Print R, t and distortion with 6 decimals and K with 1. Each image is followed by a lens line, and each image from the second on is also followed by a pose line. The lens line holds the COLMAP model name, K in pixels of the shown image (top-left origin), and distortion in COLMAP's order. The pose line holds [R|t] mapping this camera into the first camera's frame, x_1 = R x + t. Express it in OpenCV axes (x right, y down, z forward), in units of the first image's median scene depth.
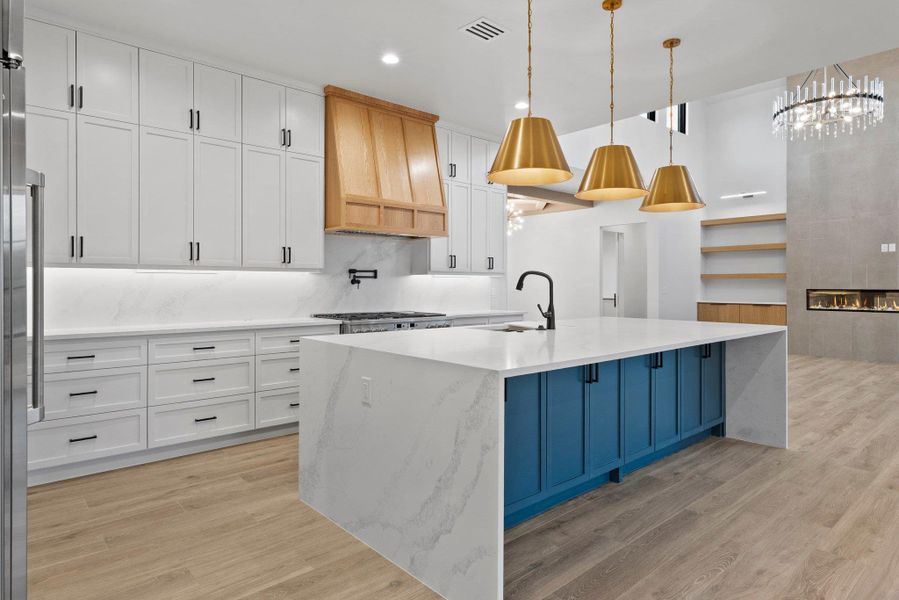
lens RADIAL K [[509.4, 0, 451.8], [0, 509.4, 295.5], [0, 0, 1]] dist [-0.024150, -0.001196]
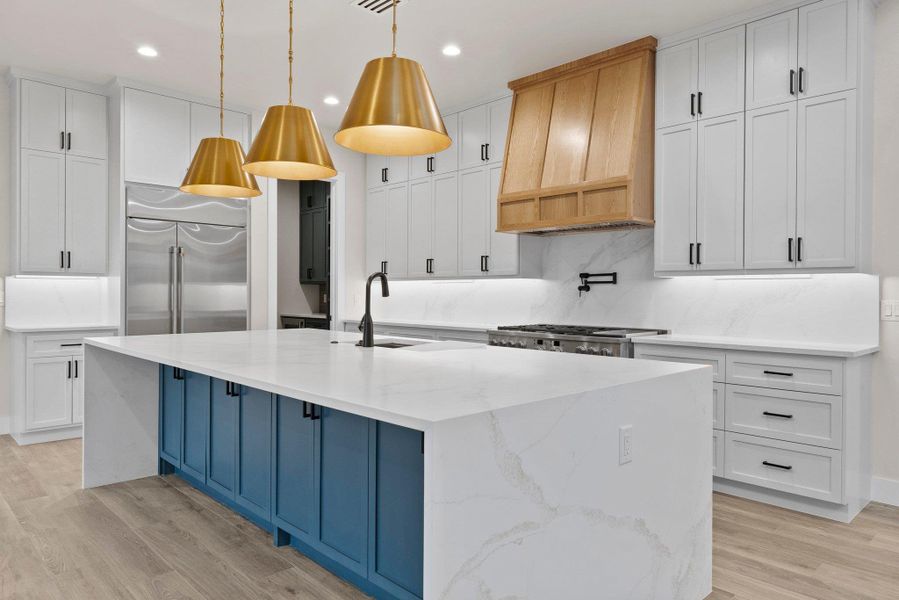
lens RADIAL K [[596.4, 0, 449.3], [0, 596.4, 294.6], [0, 0, 1]] dist [0.018393, -0.000311]
pose [[0.049846, 0.004505, -0.998747, 0.850386], [-0.022676, 0.999737, 0.003377, -0.016678], [0.998499, 0.022479, 0.049935, 0.816247]]
